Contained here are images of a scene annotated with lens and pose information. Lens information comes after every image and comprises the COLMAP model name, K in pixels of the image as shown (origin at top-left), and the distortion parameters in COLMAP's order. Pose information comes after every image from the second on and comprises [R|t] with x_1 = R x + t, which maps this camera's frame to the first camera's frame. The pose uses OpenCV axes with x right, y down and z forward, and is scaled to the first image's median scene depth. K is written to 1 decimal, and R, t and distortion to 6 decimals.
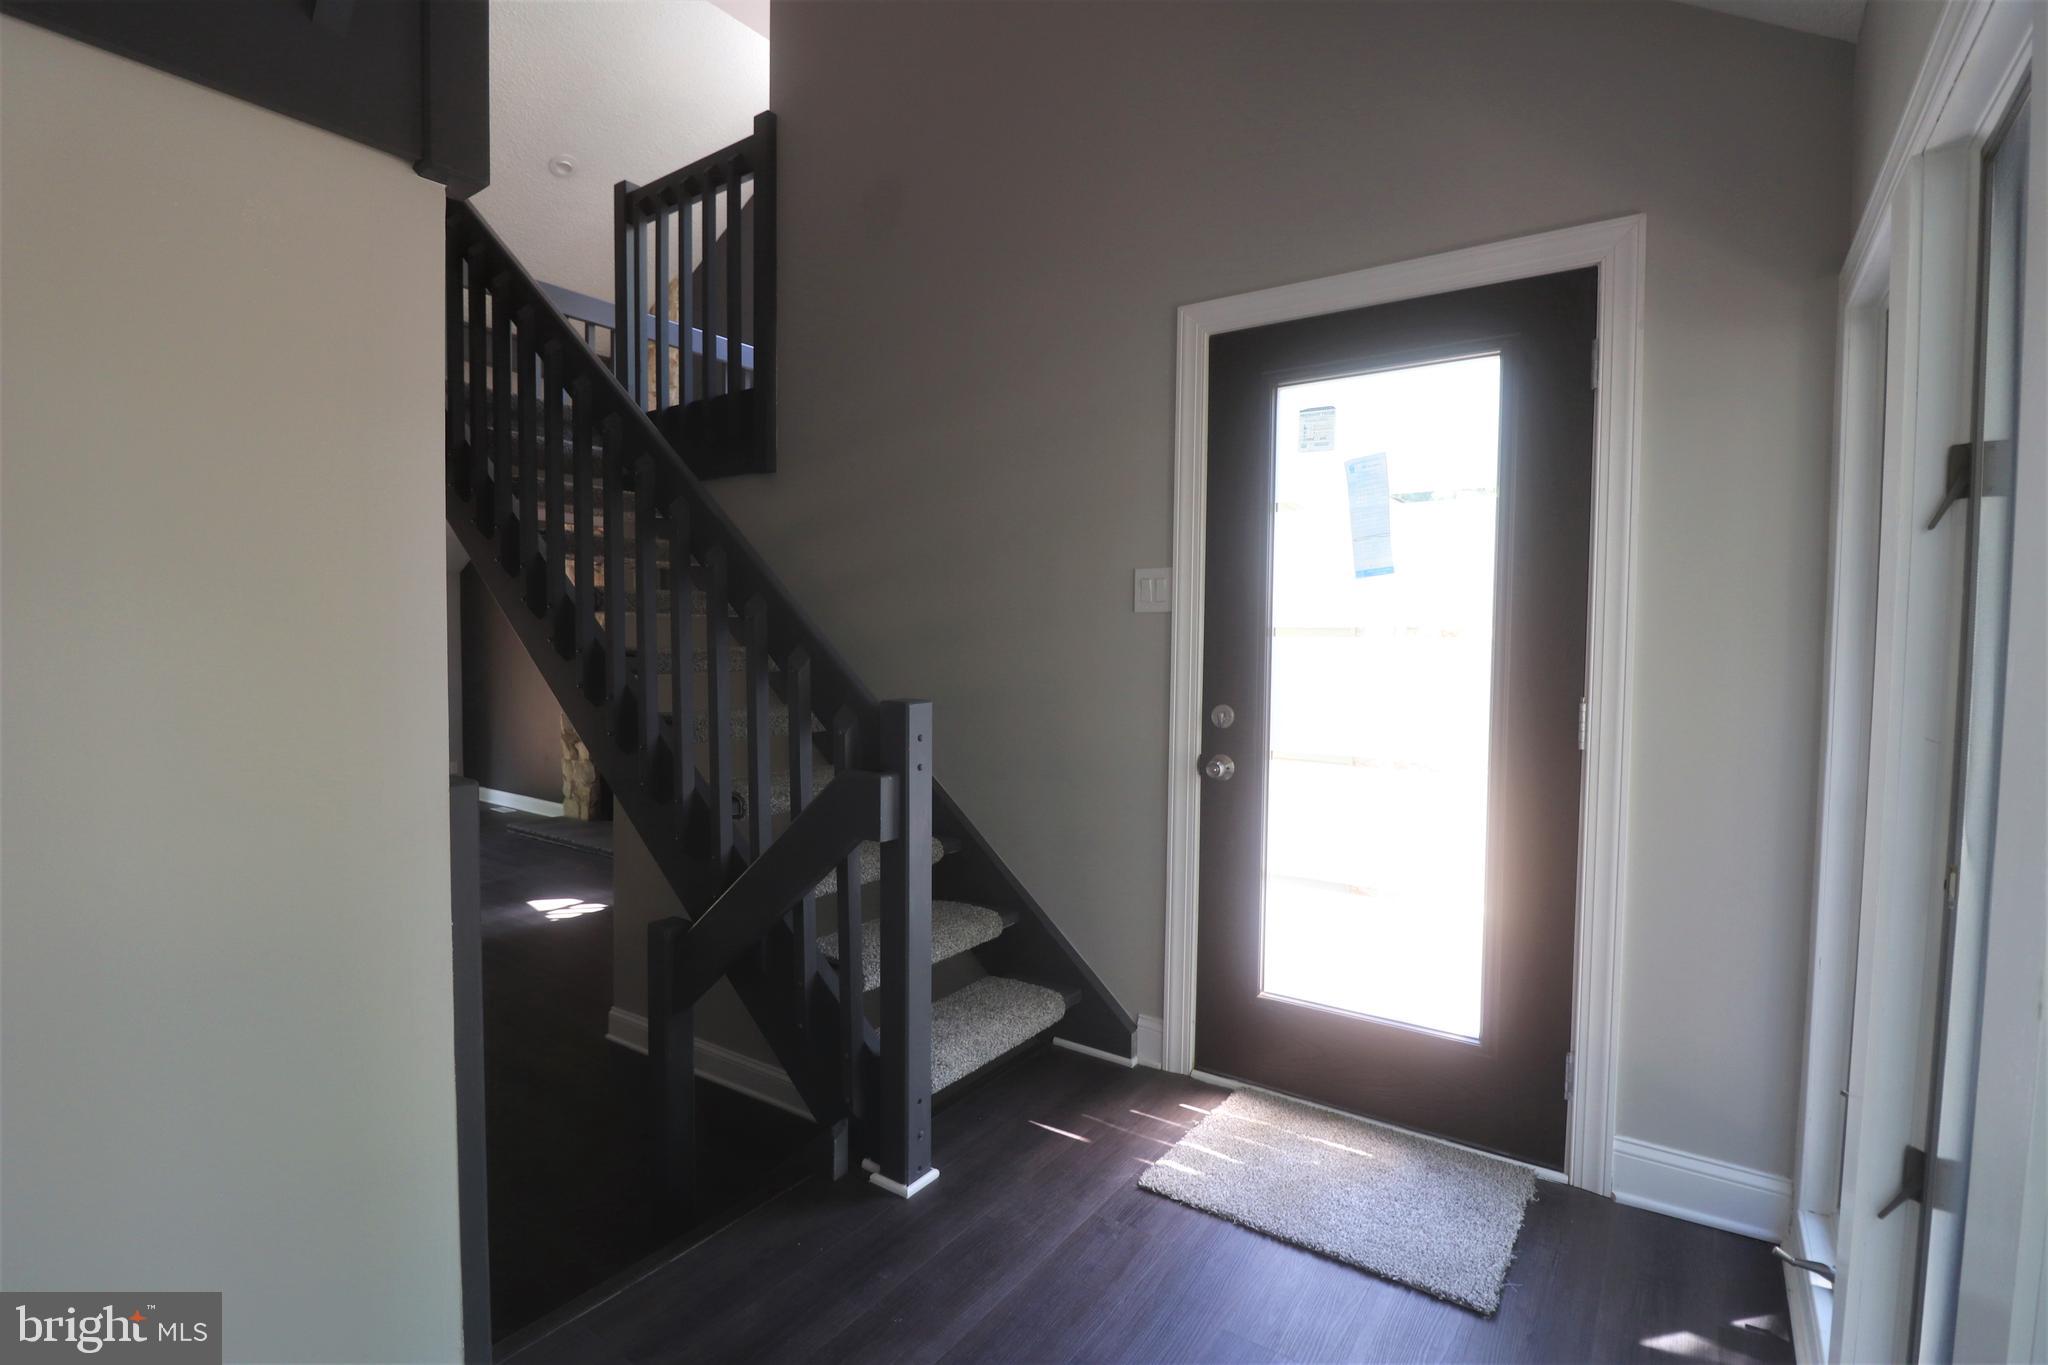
lens RADIAL K [[949.6, 0, 1019.7], [0, 949.6, 677.3], [0, 0, 1]] dist [-0.007530, -0.009092]
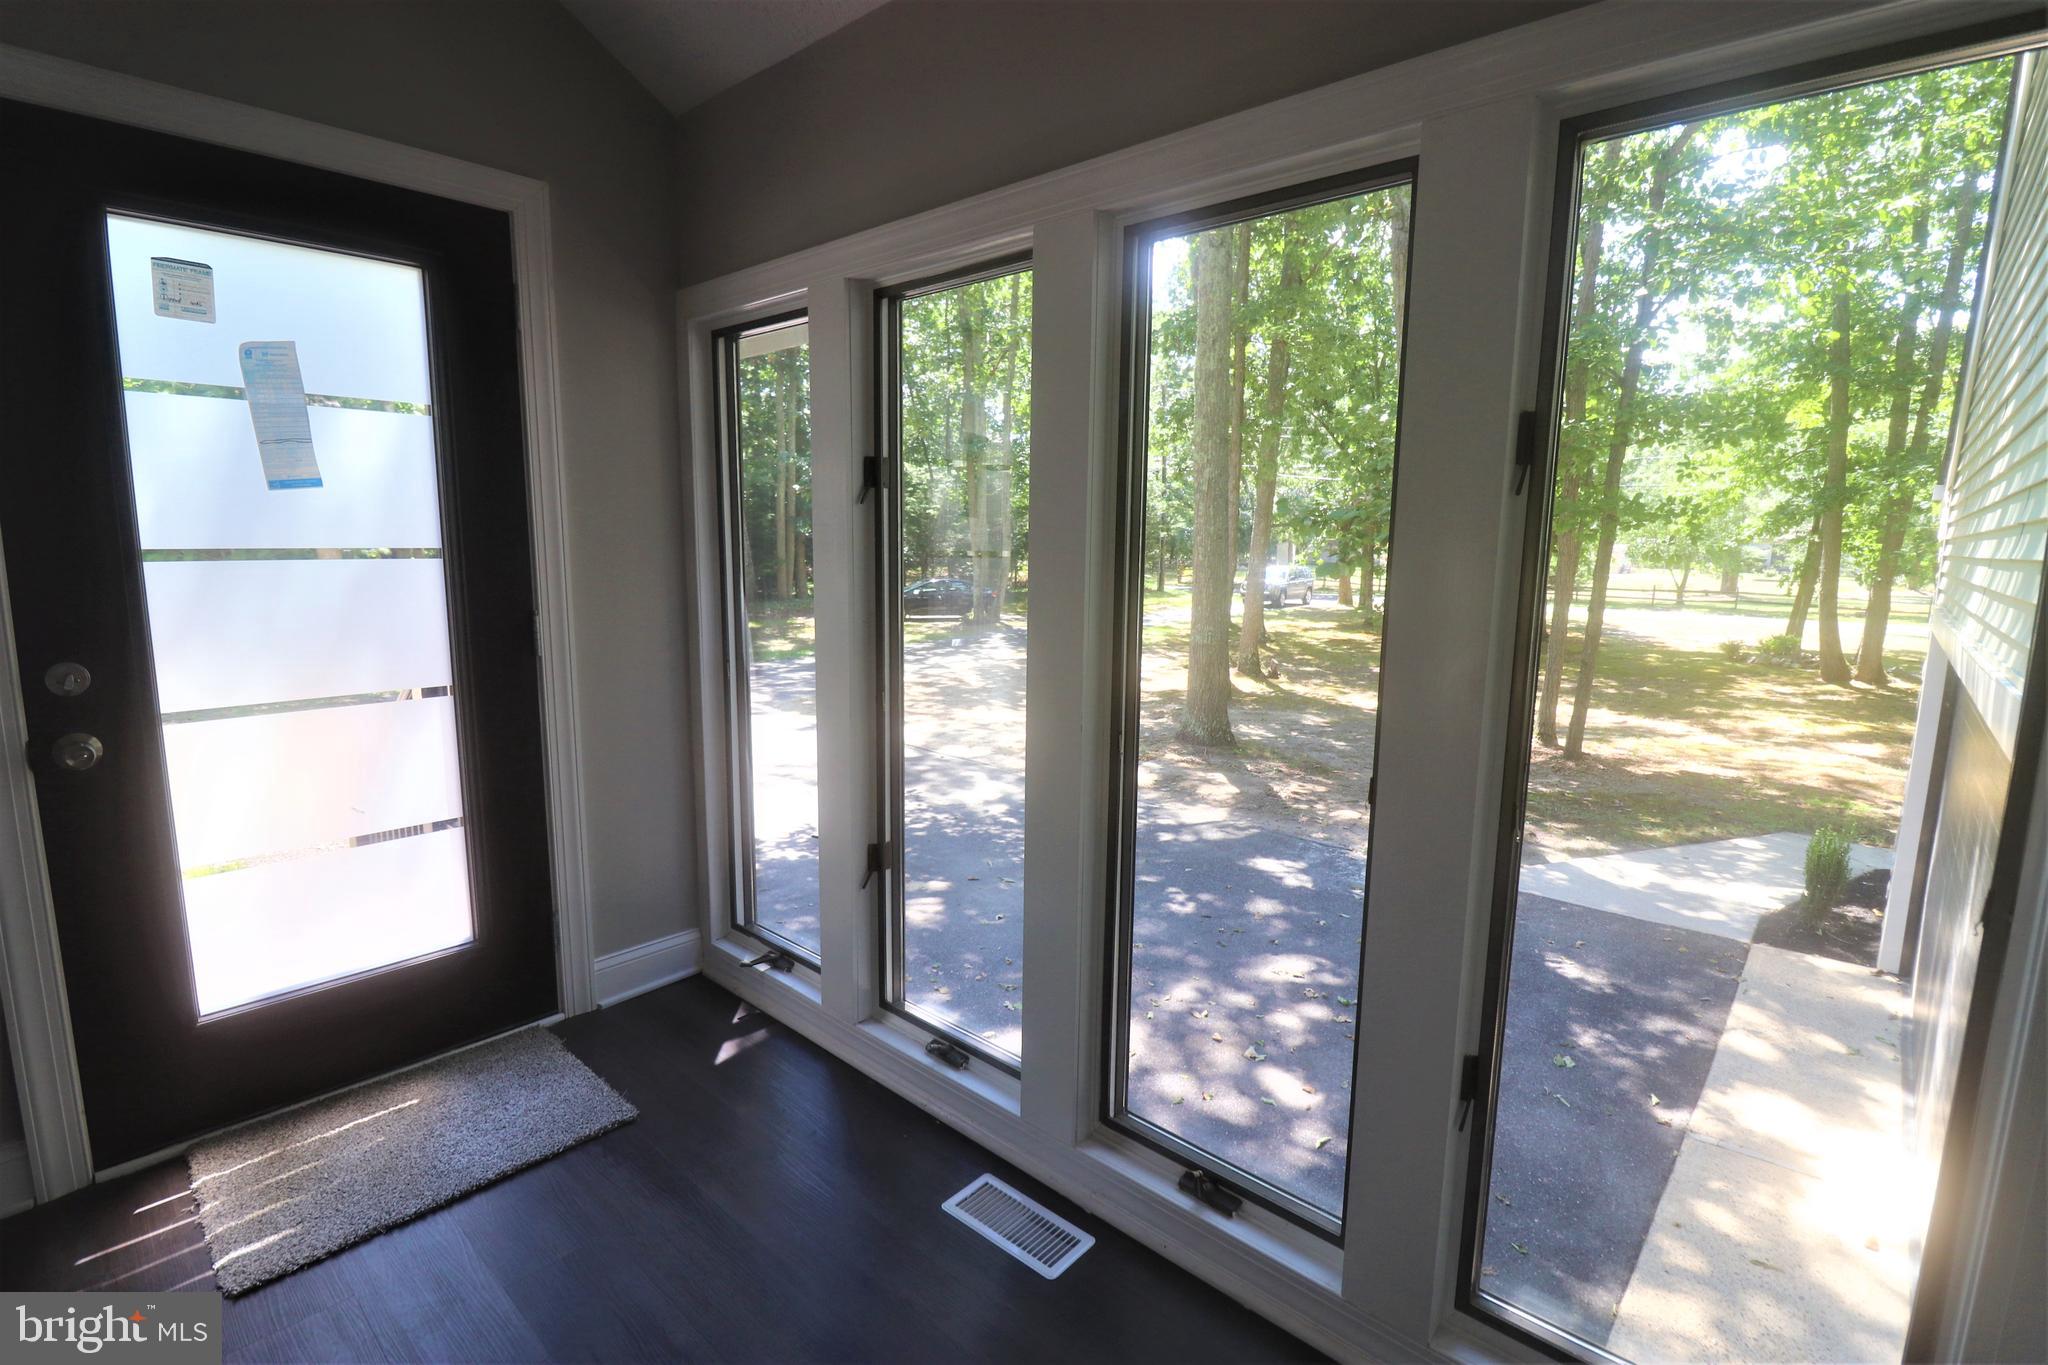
lens RADIAL K [[949.6, 0, 1020.8], [0, 949.6, 681.3], [0, 0, 1]] dist [-0.007530, -0.009092]
pose [[0.134845, -0.154906, 0.978683, -0.422931], [0.034762, 0.987836, 0.151565, -0.042601], [-0.990257, 0.013584, 0.138589, 0.246574]]
